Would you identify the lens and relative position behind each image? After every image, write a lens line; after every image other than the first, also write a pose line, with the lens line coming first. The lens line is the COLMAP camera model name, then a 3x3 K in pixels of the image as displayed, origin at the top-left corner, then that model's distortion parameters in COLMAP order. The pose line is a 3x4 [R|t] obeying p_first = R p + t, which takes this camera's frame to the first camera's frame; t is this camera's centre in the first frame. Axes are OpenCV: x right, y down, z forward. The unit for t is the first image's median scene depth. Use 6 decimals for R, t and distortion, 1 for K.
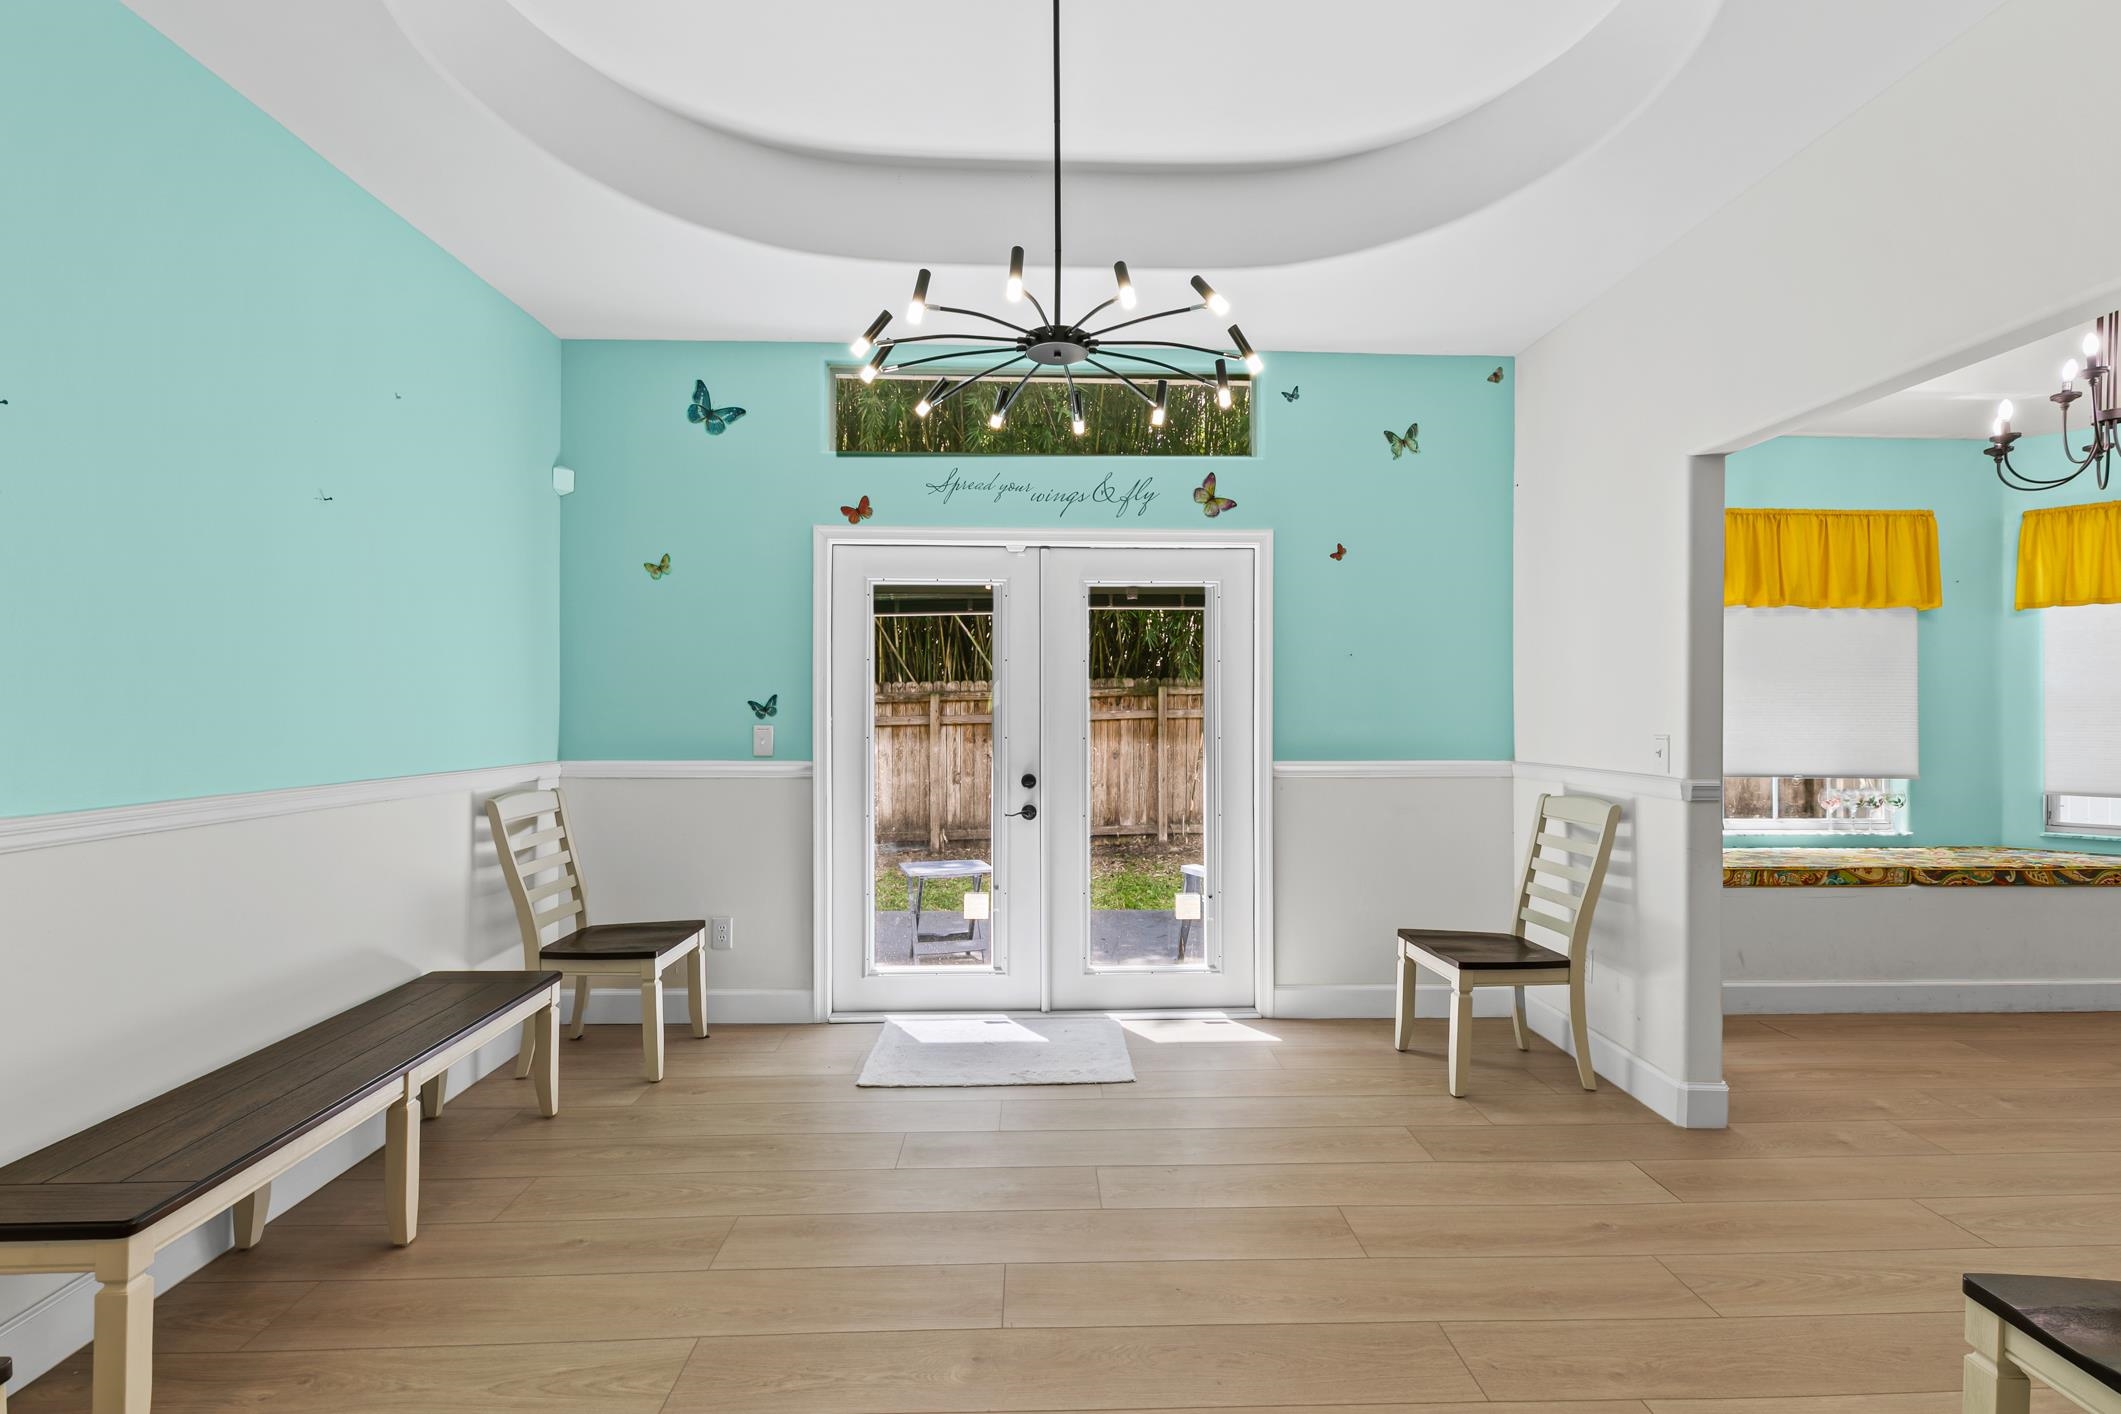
lens RADIAL K [[953.9, 0, 1061.3], [0, 953.9, 708.3], [0, 0, 1]] dist [-0.000232, -0.000656]
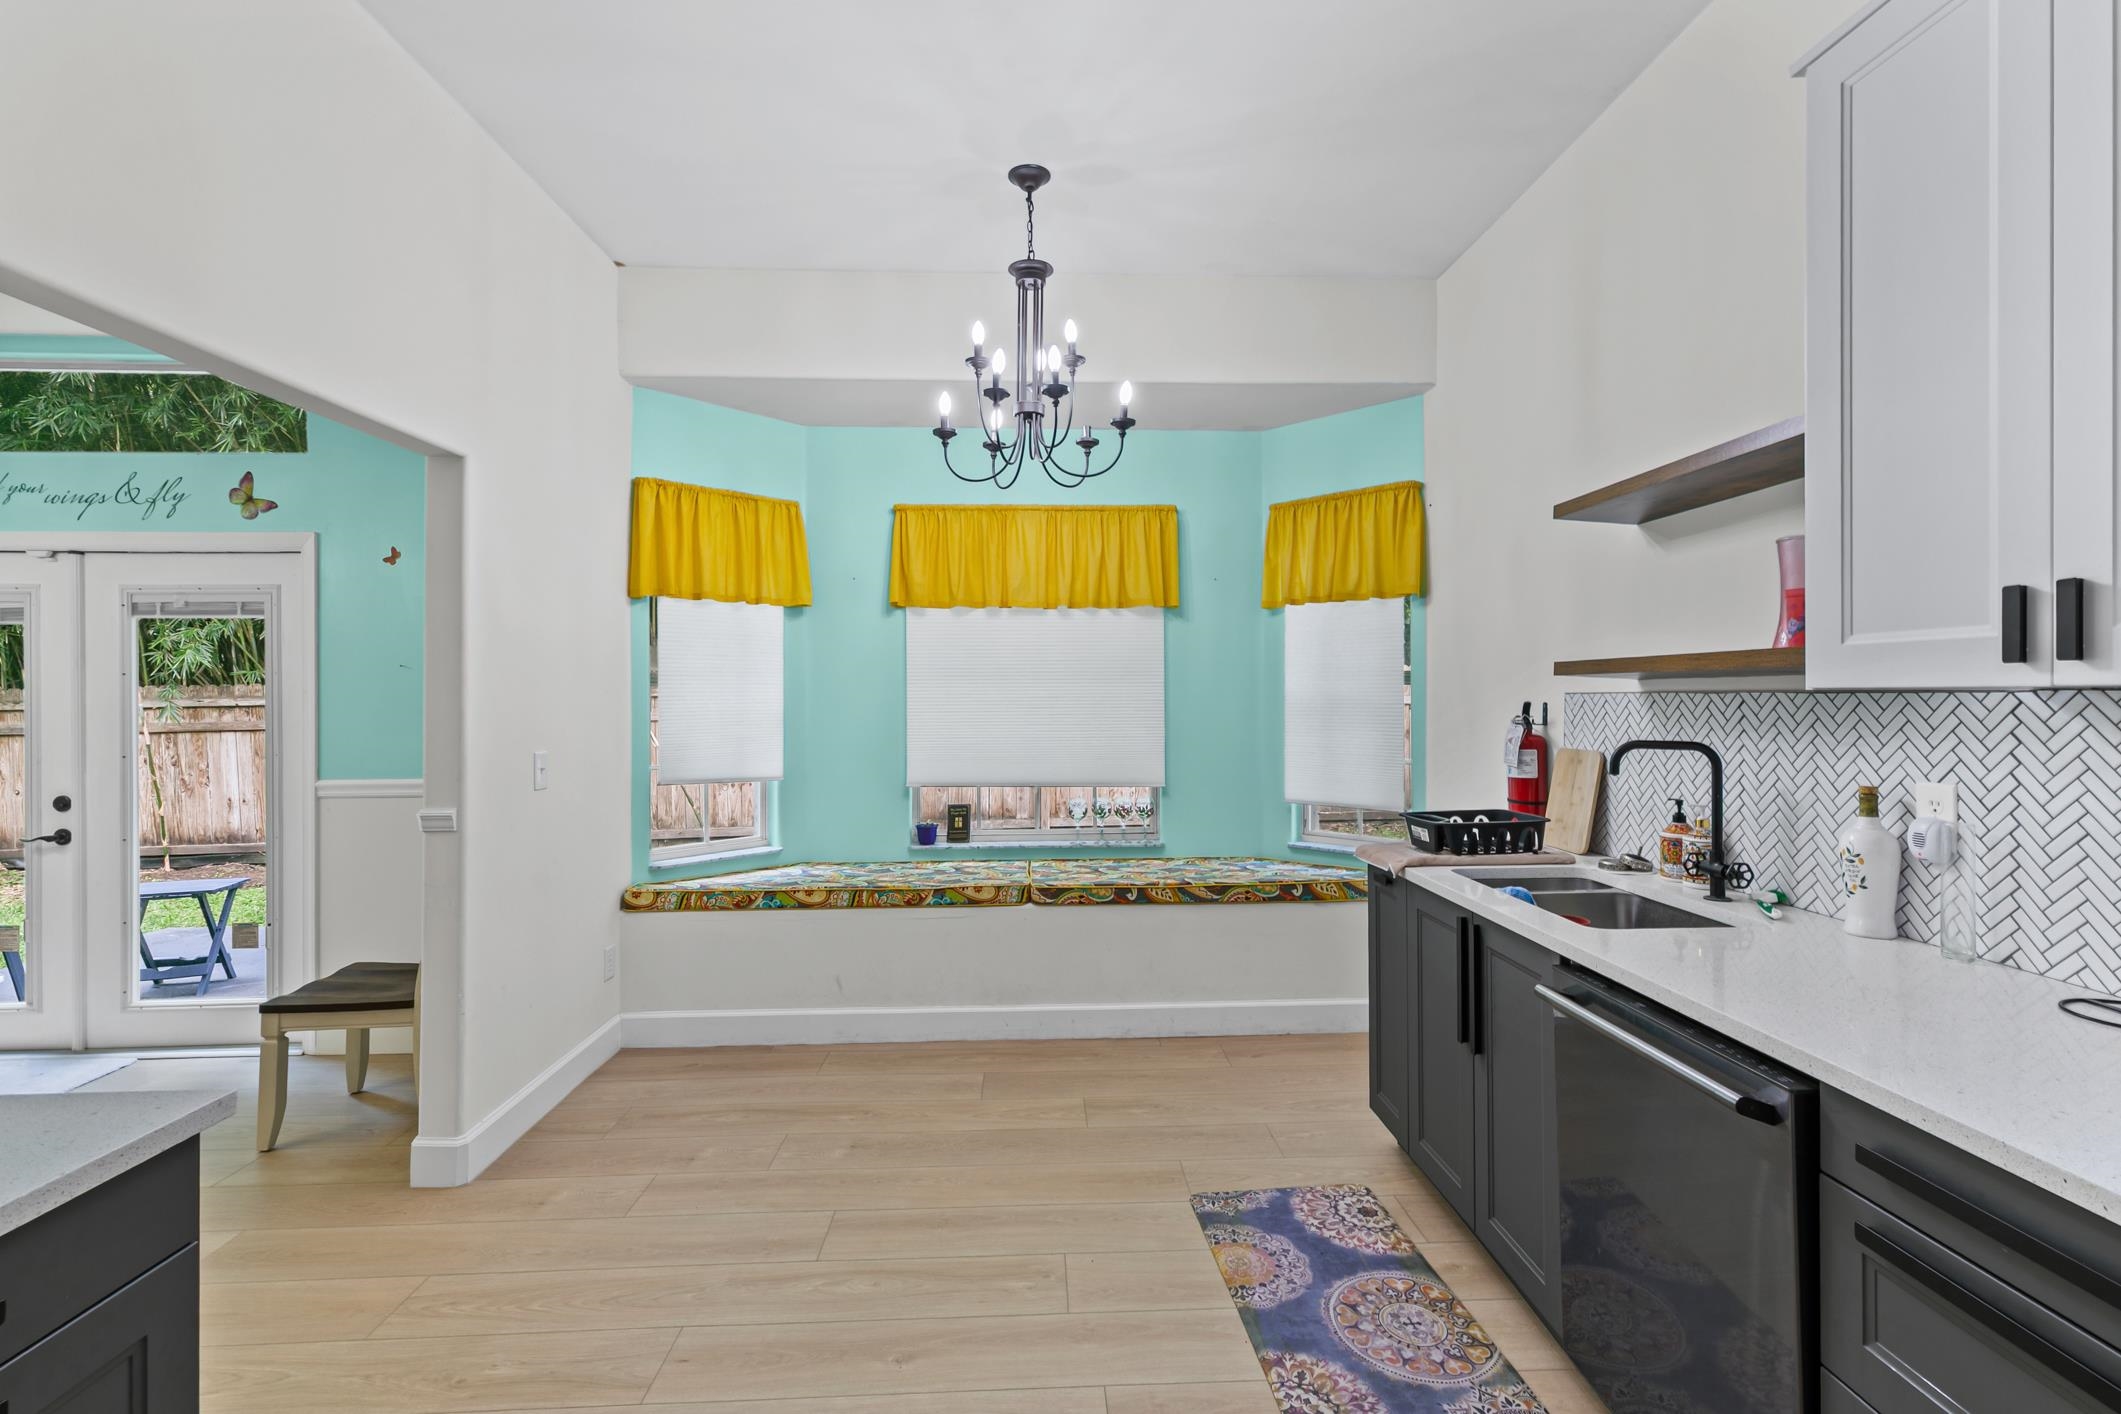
lens RADIAL K [[961.5, 0, 1061.2], [0, 961.5, 693.6], [0, 0, 1]] dist [0.002608, 0.000017]
pose [[0.999896, -0.007074, 0.012579, 0.933965], [0.007108, 0.999971, -0.002684, -0.021199], [-0.012560, 0.002773, 0.999917, 0.045613]]
